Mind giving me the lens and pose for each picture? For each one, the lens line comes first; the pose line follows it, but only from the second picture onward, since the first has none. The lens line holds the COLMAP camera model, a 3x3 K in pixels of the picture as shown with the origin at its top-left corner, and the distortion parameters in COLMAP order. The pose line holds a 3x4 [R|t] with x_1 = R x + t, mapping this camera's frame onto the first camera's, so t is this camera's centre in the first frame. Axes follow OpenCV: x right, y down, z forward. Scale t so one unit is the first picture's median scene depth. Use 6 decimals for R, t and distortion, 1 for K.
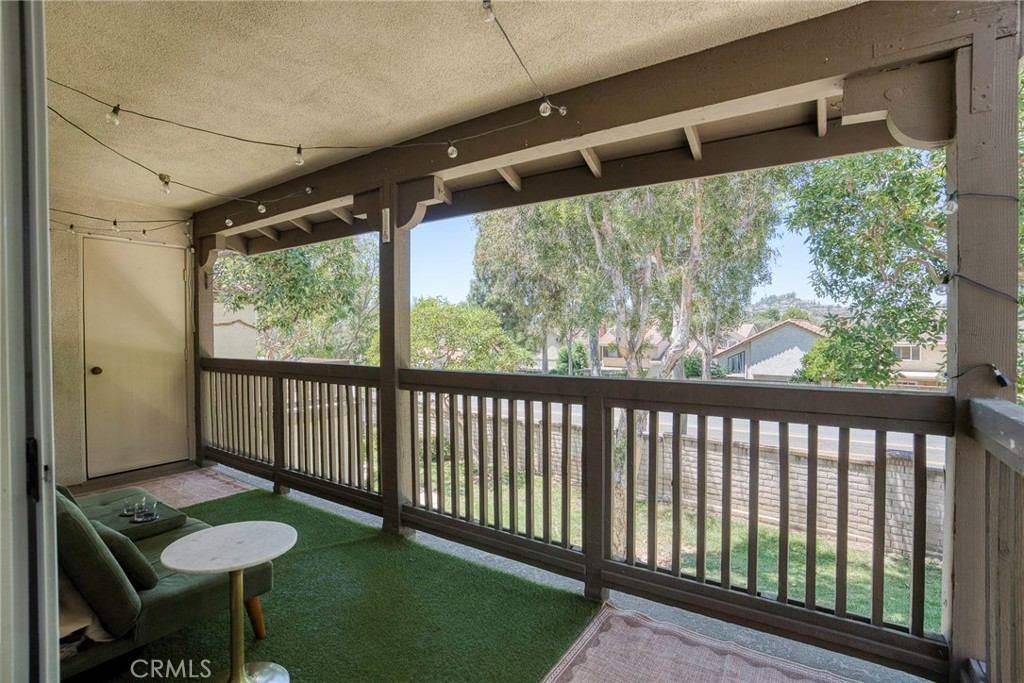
lens RADIAL K [[477.9, 0, 512.1], [0, 477.9, 333.5], [0, 0, 1]] dist [-0.034409, 0.000232]
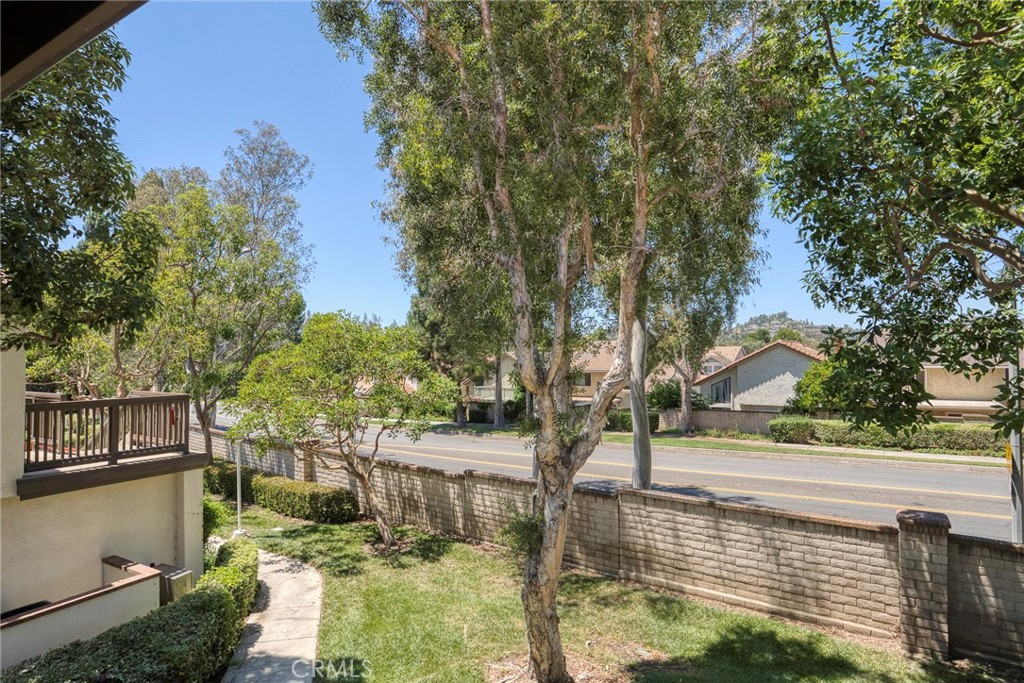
lens RADIAL K [[521.9, 0, 512.0], [0, 521.9, 341.5], [0, 0, 1]] dist [-0.037410, 0.000243]
pose [[0.998745, -0.002547, 0.050013, 0.057434], [0.004125, 0.999496, -0.031474, 0.000123], [-0.049908, 0.031641, 0.998252, 0.091960]]
